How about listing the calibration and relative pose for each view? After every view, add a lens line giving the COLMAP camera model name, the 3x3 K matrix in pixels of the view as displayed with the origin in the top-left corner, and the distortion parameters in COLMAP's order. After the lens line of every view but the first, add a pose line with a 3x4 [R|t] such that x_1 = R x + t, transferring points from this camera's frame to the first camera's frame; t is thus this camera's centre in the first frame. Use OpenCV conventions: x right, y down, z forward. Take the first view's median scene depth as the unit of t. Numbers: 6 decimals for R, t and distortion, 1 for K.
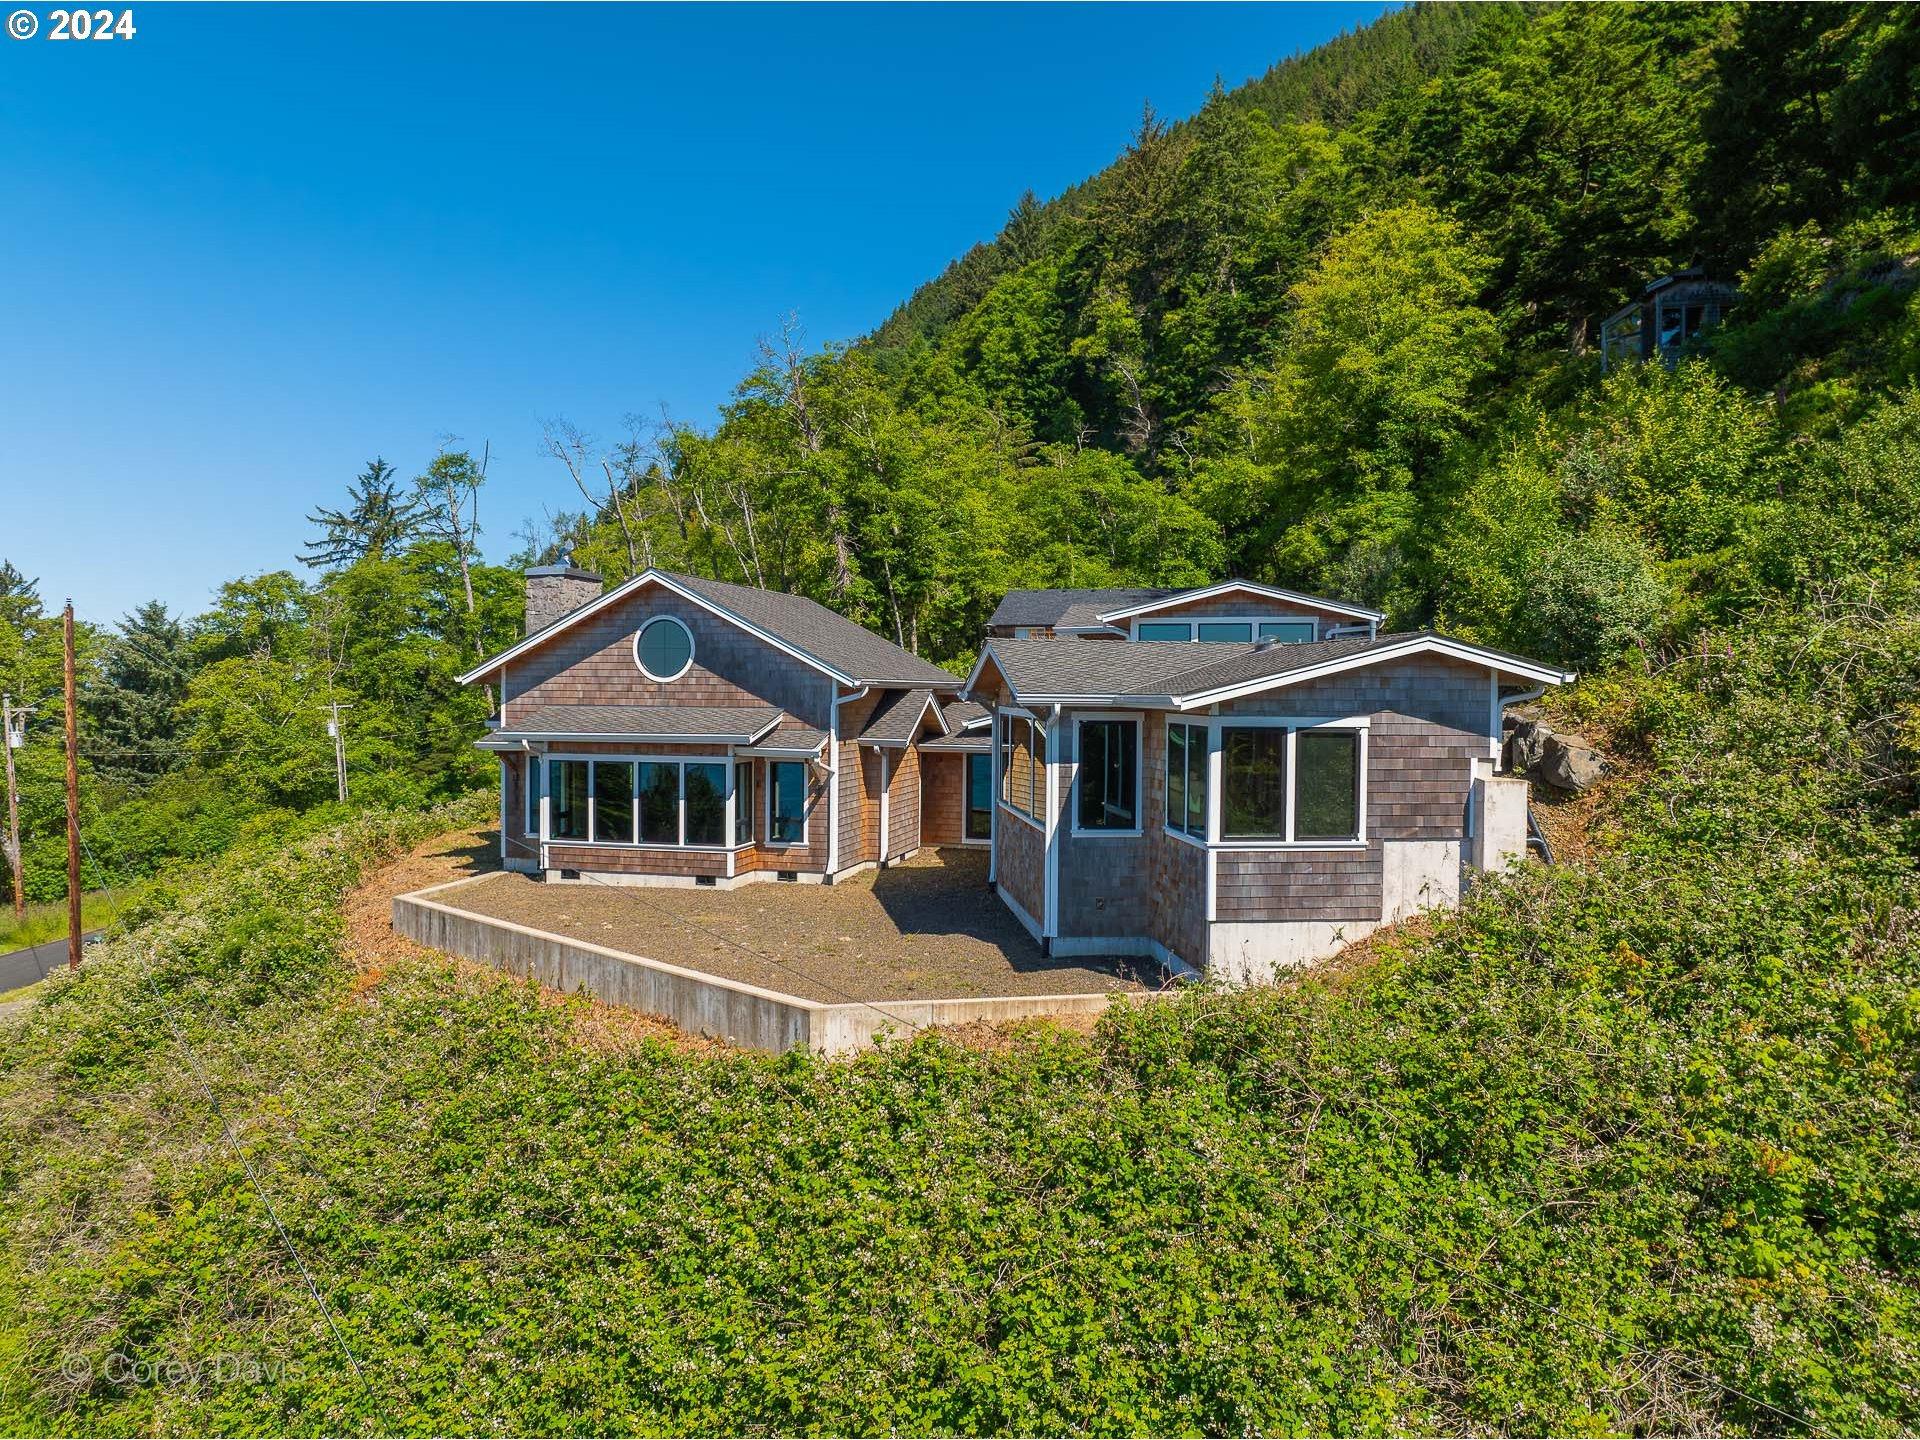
lens RADIAL K [[1355.0, 0, 954.4], [0, 1355.0, 714.7], [0, 0, 1]] dist [-0.036862, -0.002108]
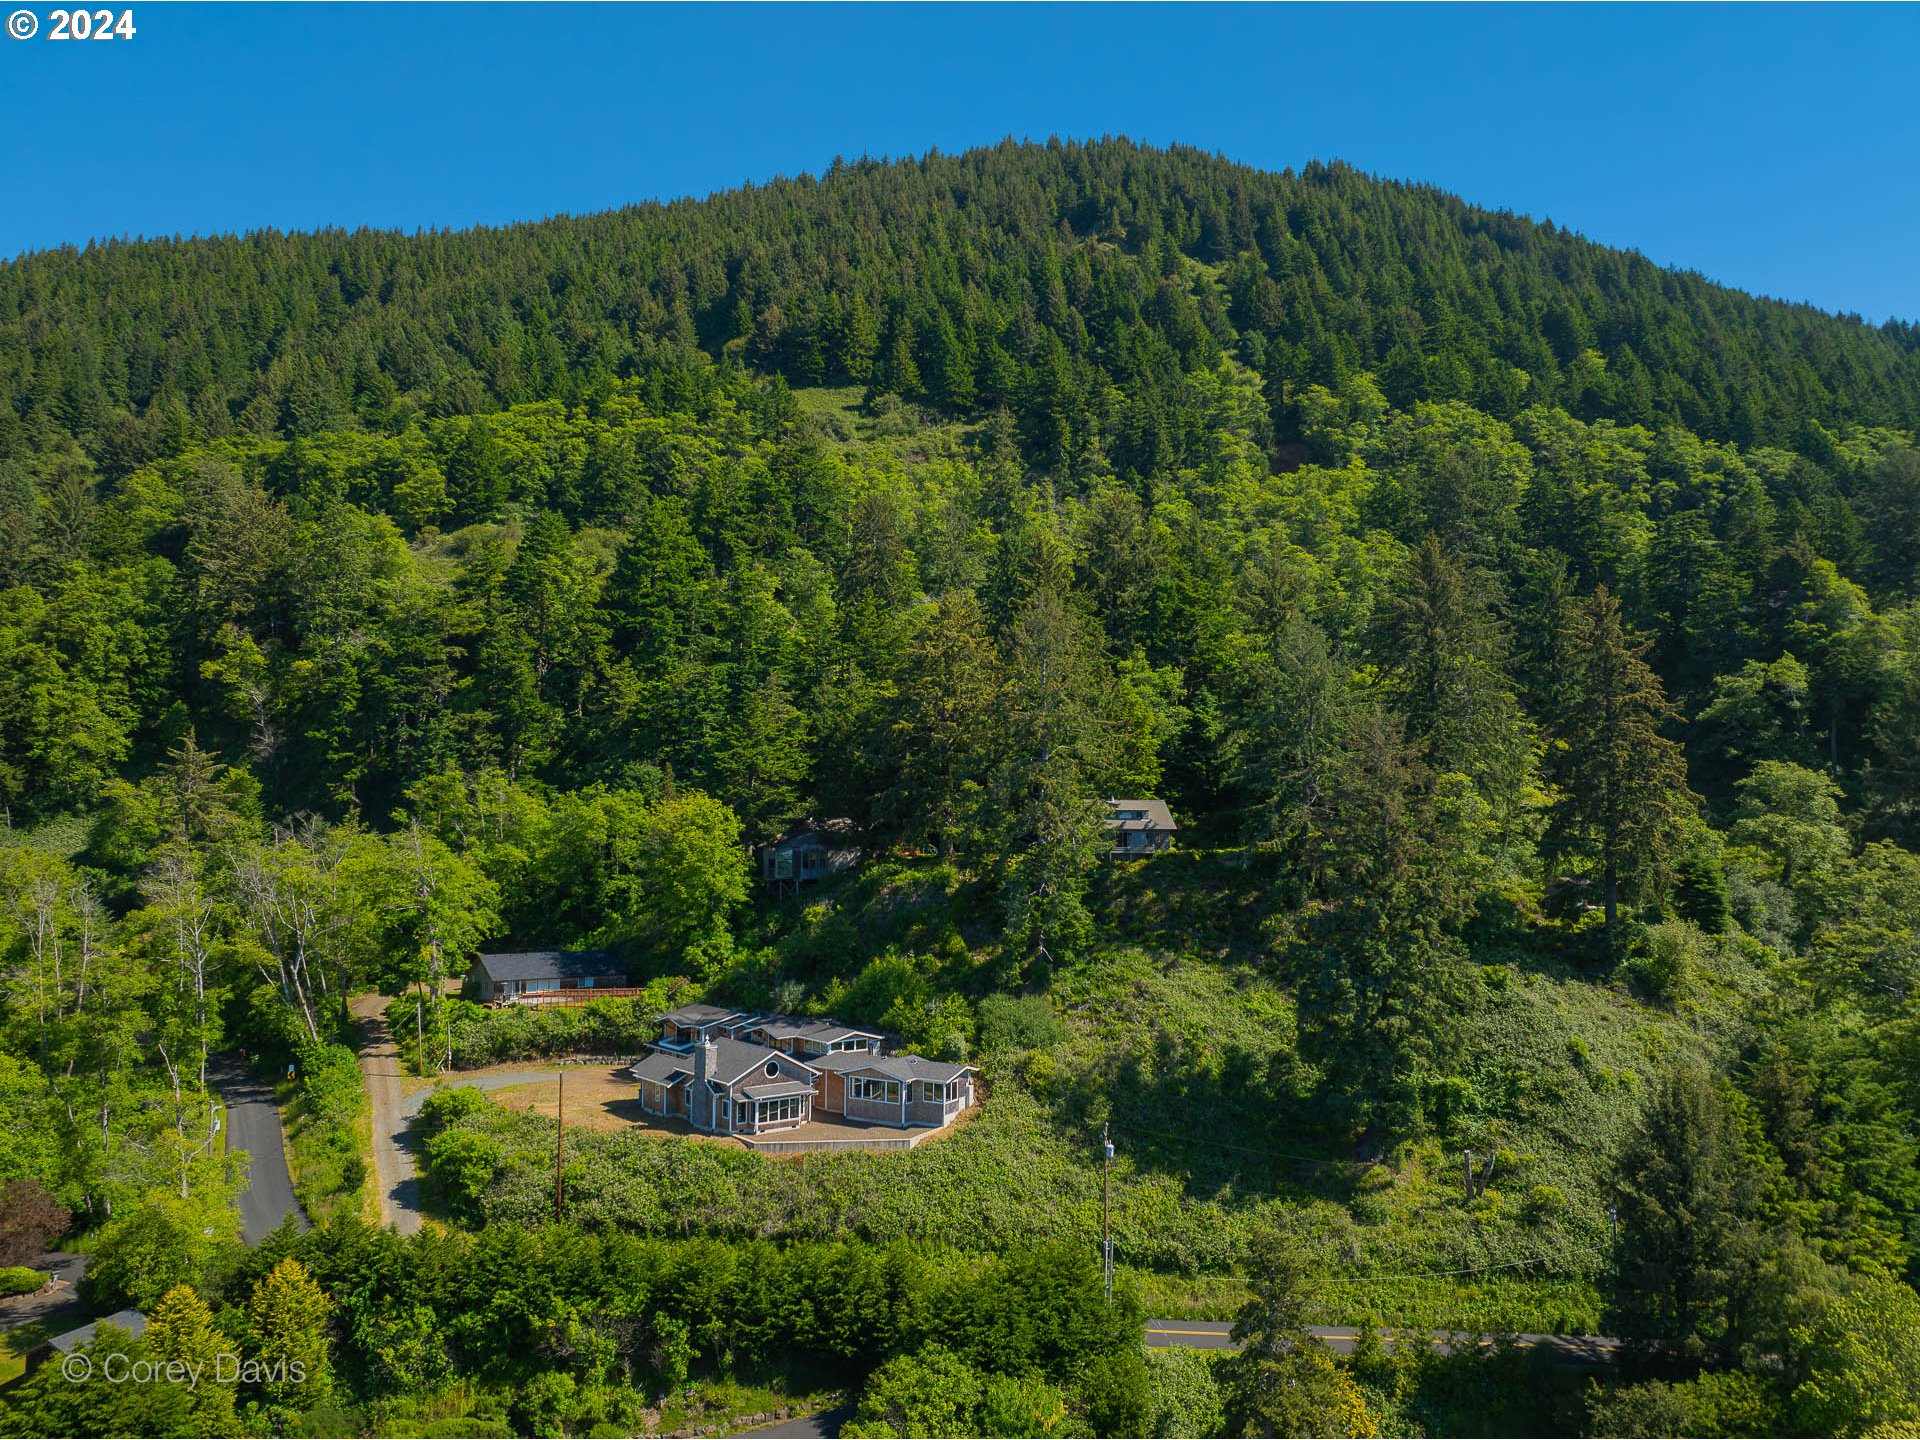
lens RADIAL K [[1355.0, 0, 954.4], [0, 1355.0, 714.7], [0, 0, 1]] dist [-0.036862, -0.002108]
pose [[0.608992, 0.070853, 0.790005, -3.077100], [0.012286, 0.995040, -0.098713, -0.682458], [-0.793081, 0.069821, 0.605101, -1.878700]]
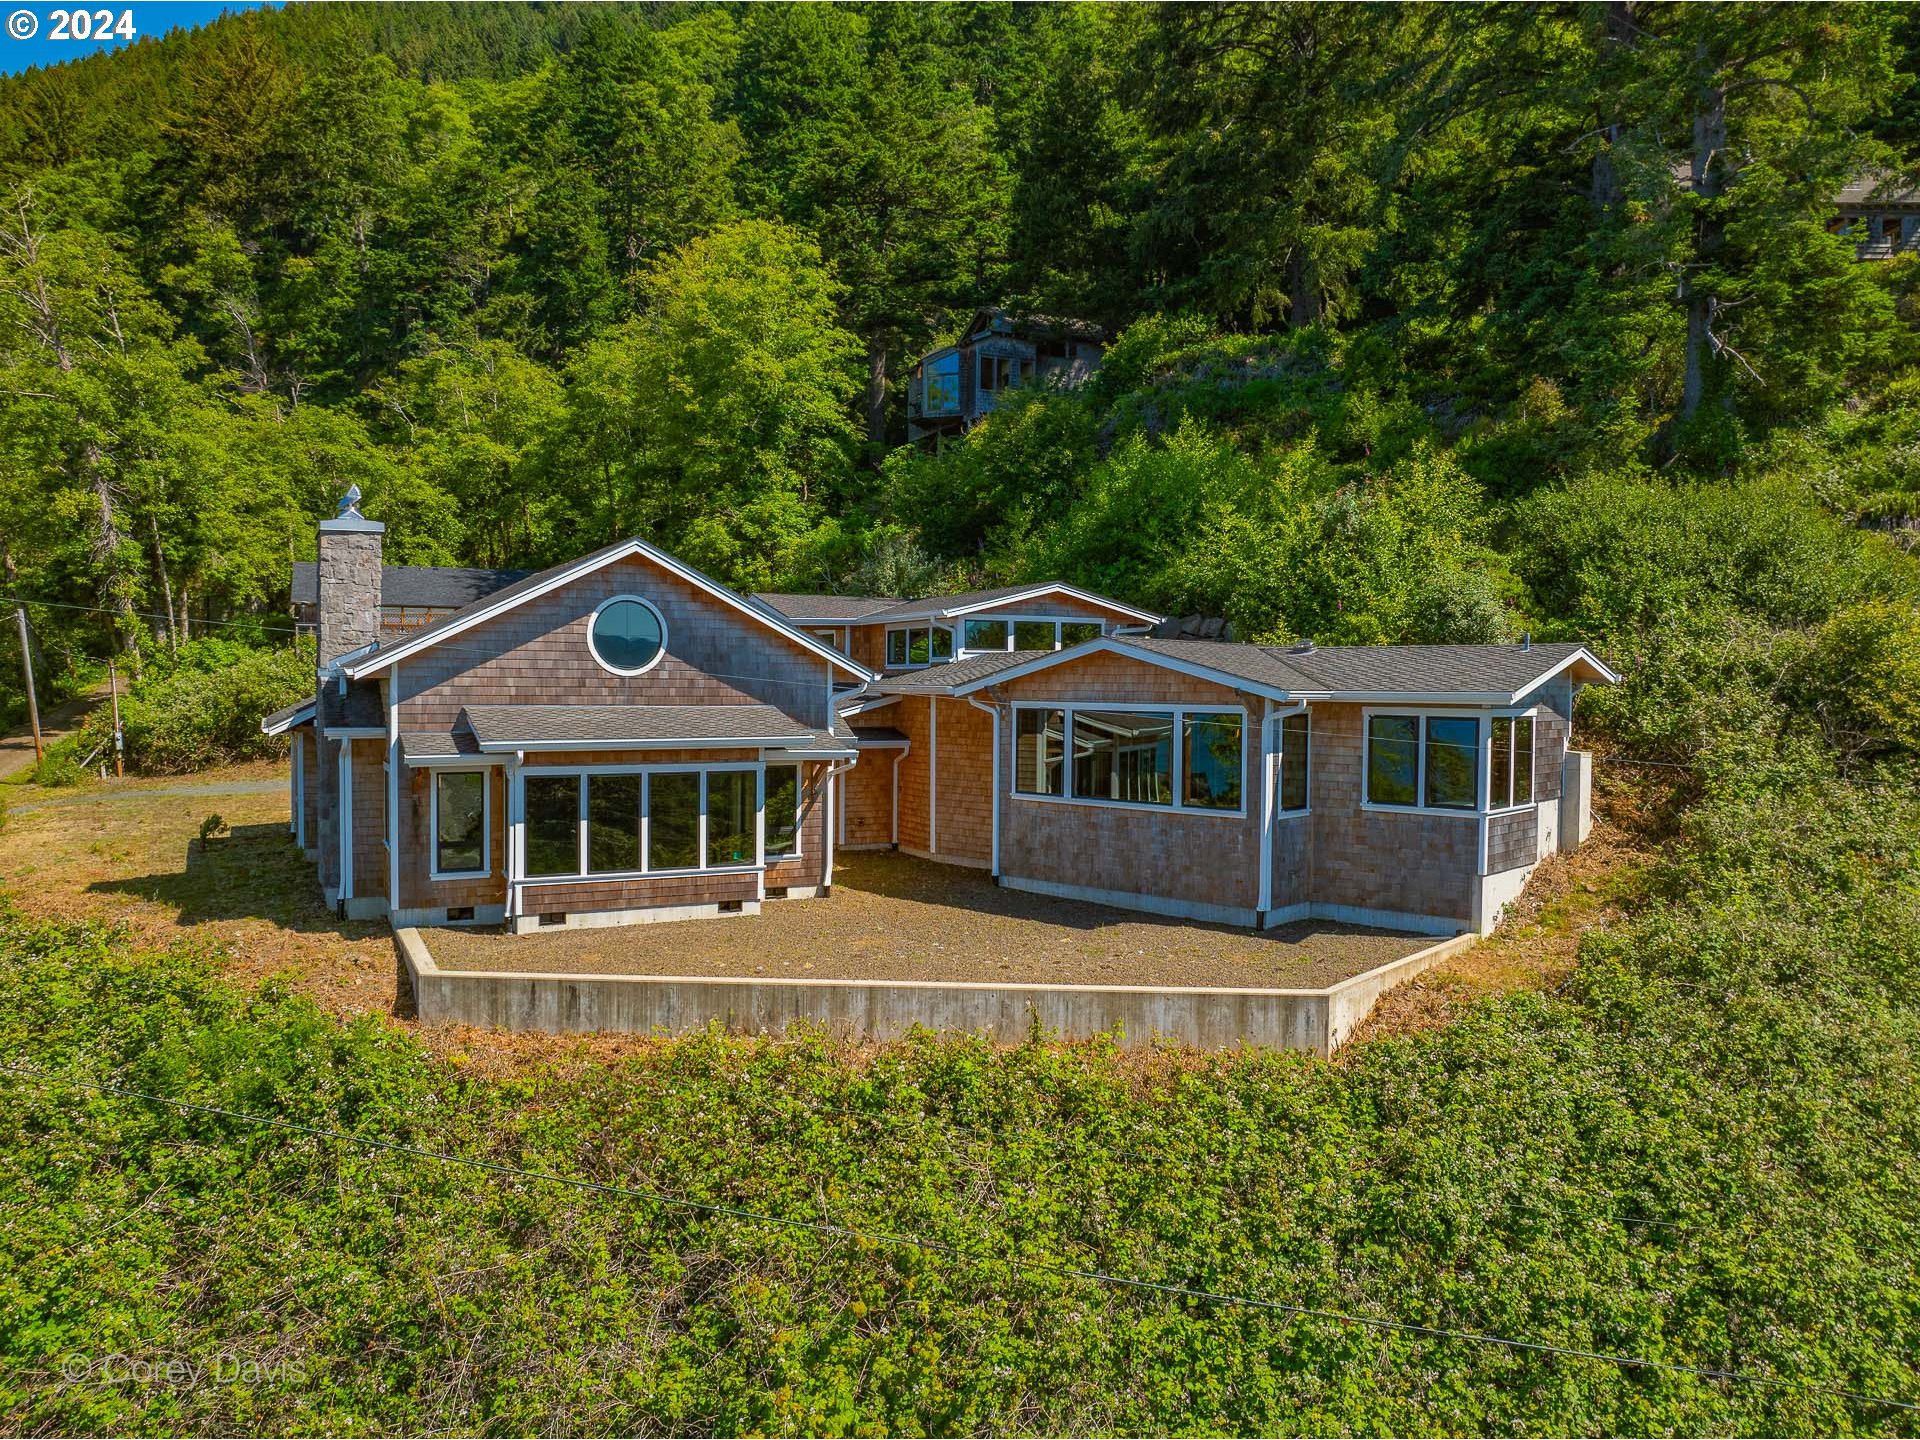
lens RADIAL K [[1355.0, 0, 954.4], [0, 1355.0, 714.7], [0, 0, 1]] dist [-0.036862, -0.002108]
pose [[0.755576, -0.016715, 0.654848, -0.608518], [0.009528, 0.999849, 0.014527, -0.010405], [-0.654992, -0.004737, 0.755621, 0.242779]]
